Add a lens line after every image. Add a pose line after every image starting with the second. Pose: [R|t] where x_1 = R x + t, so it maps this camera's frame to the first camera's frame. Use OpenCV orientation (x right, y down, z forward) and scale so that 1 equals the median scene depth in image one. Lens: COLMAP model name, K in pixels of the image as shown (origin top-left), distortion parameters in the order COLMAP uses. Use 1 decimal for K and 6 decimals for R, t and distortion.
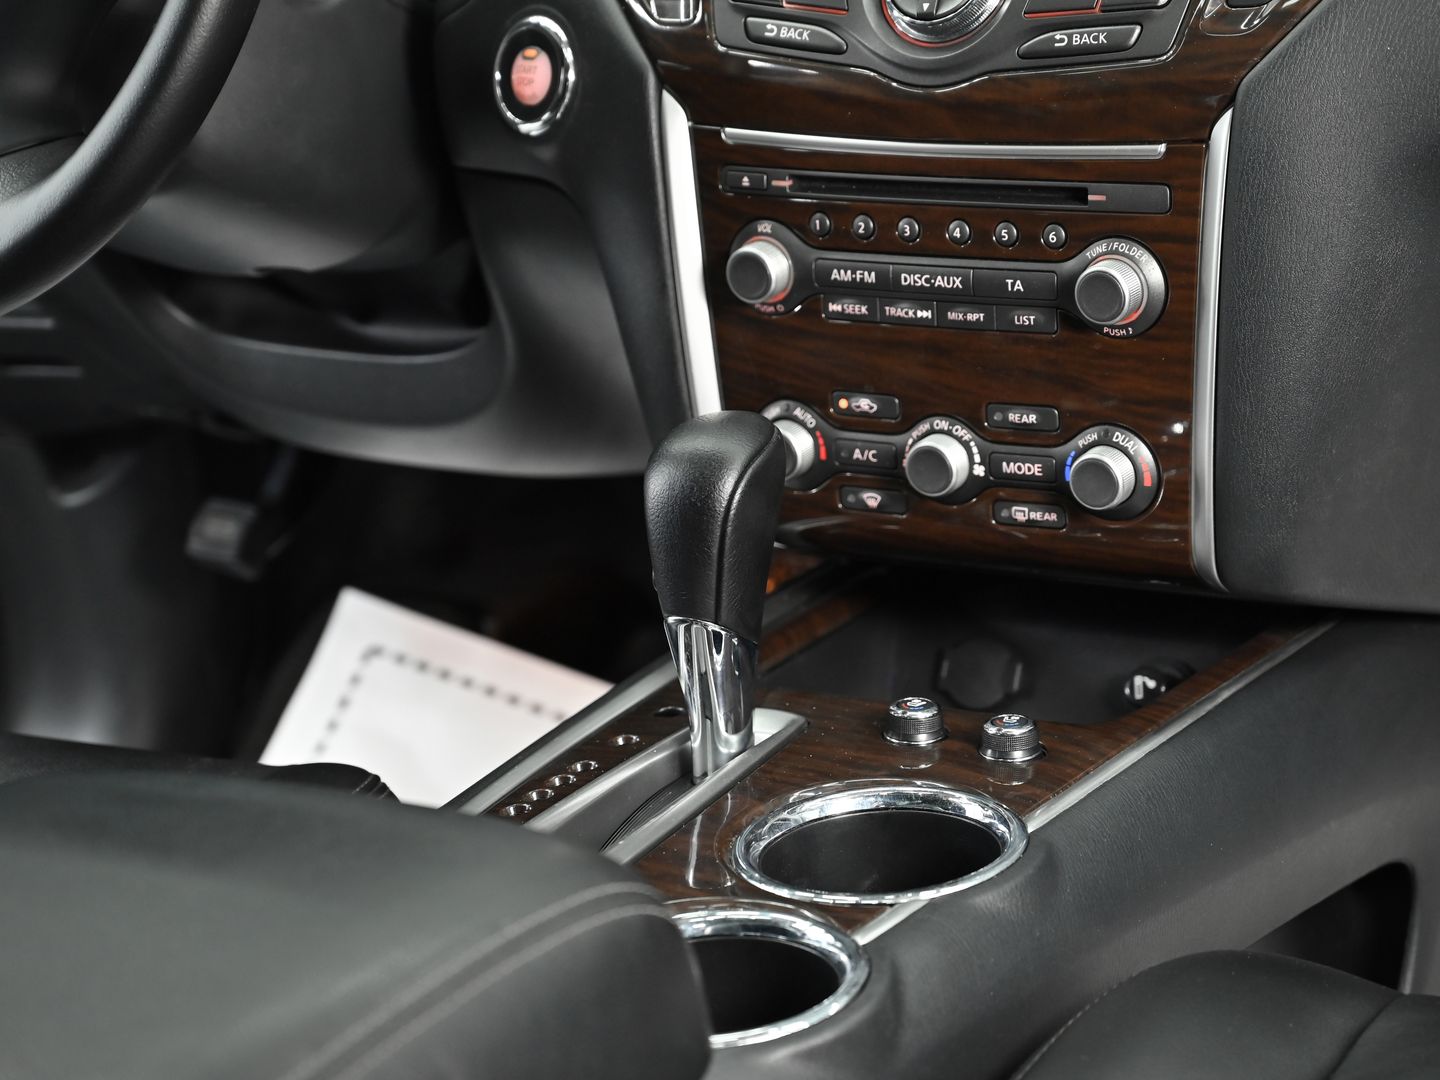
lens RADIAL K [[3525.8, 0, 717.0], [0, 3525.8, 535.6], [0, 0, 1]] dist [-0.003000, 0.000000]
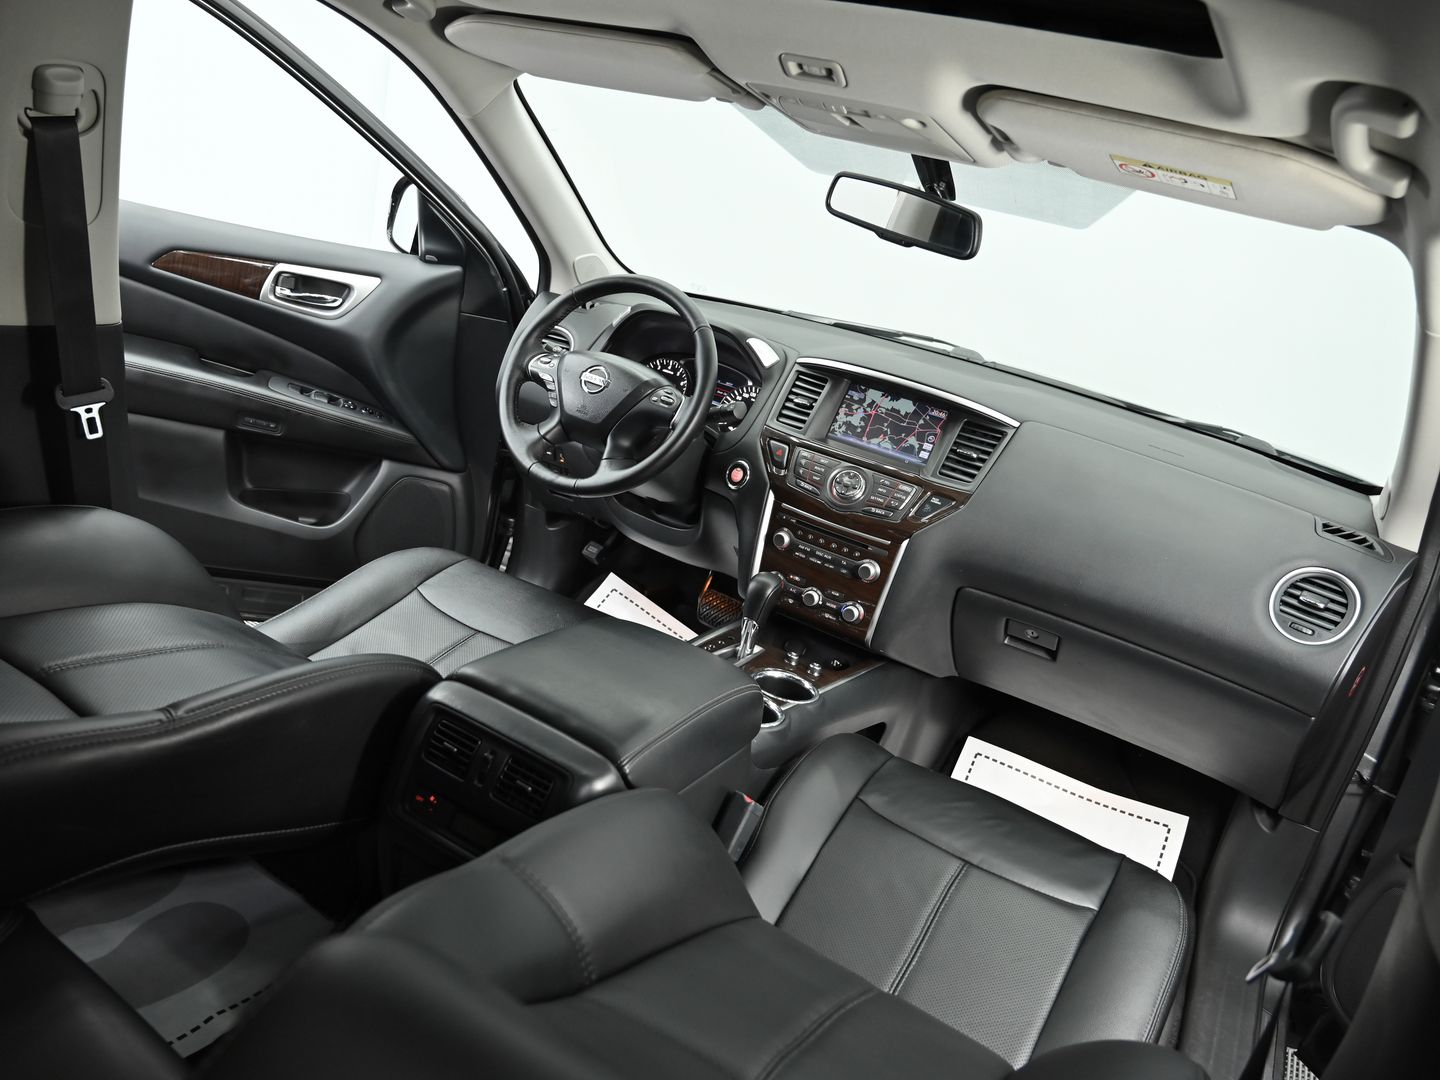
lens RADIAL K [[1041.9, 0, 723.8], [0, 1041.9, 539.6], [0, 0, 1]] dist [0.005932, -0.004466]
pose [[0.951519, 0.288674, 0.106200, -0.182605], [-0.285311, 0.957334, -0.045933, -0.000981], [-0.114929, 0.013406, 0.993283, -0.187433]]
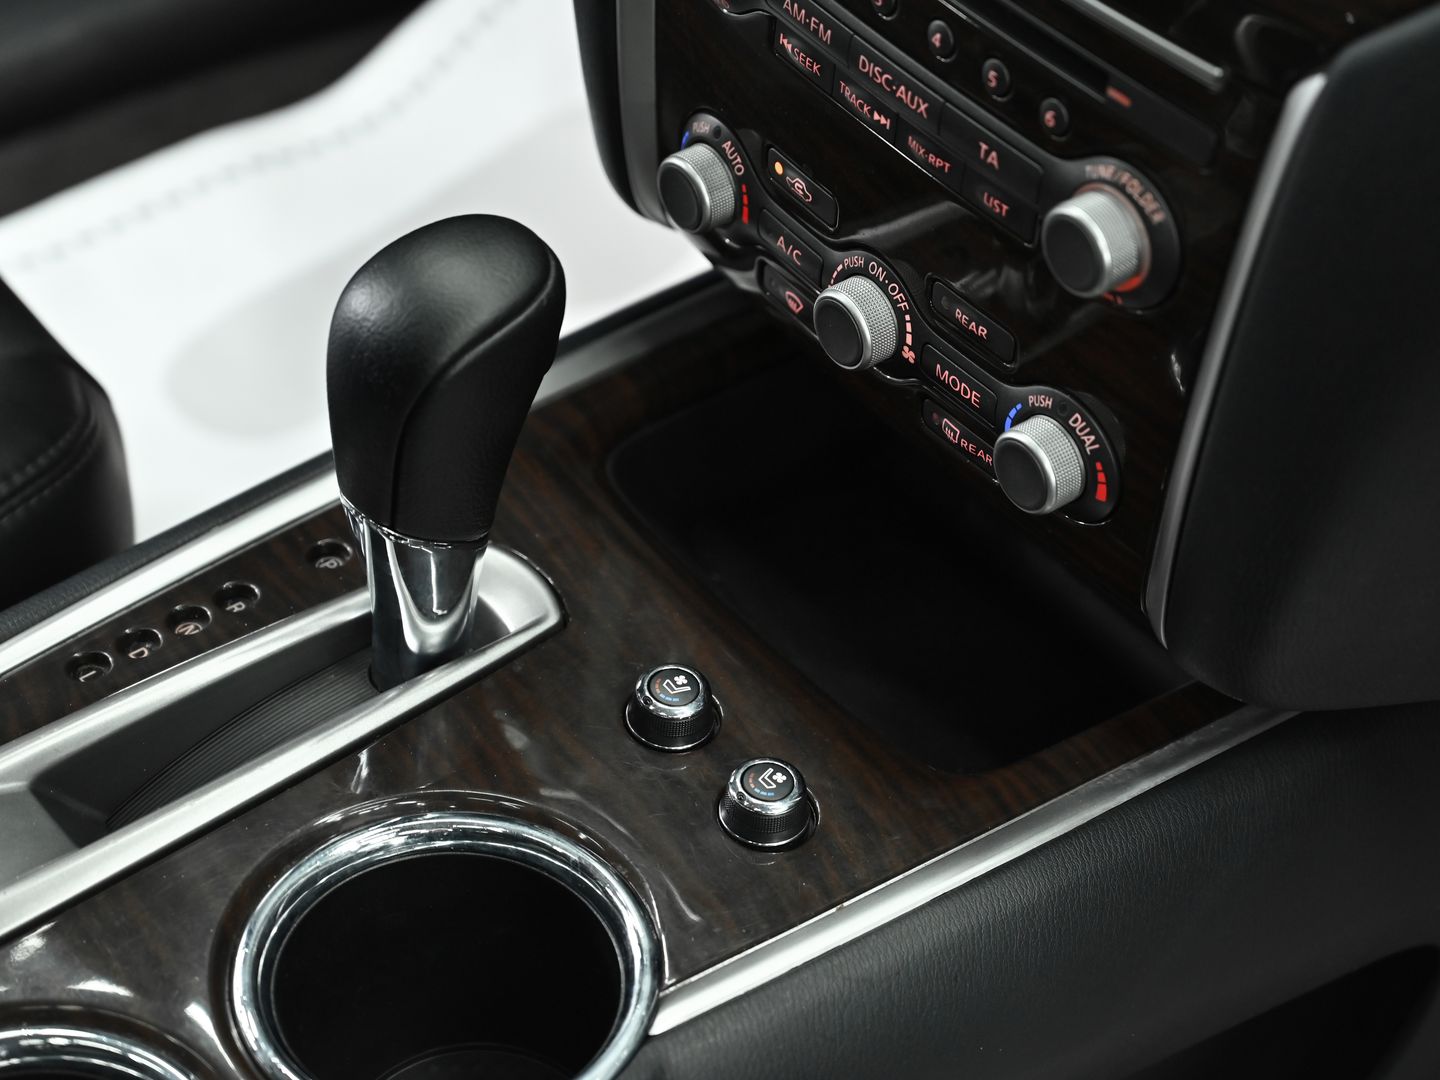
lens RADIAL K [[3525.8, 0, 720.8], [0, 3525.8, 537.6], [0, 0, 1]] dist [-0.003000, 0.000000]
pose [[0.922410, 0.336002, -0.190429, 0.181241], [-0.223852, 0.866928, 0.445338, -0.279065], [0.314723, -0.368156, 0.874877, 0.398340]]
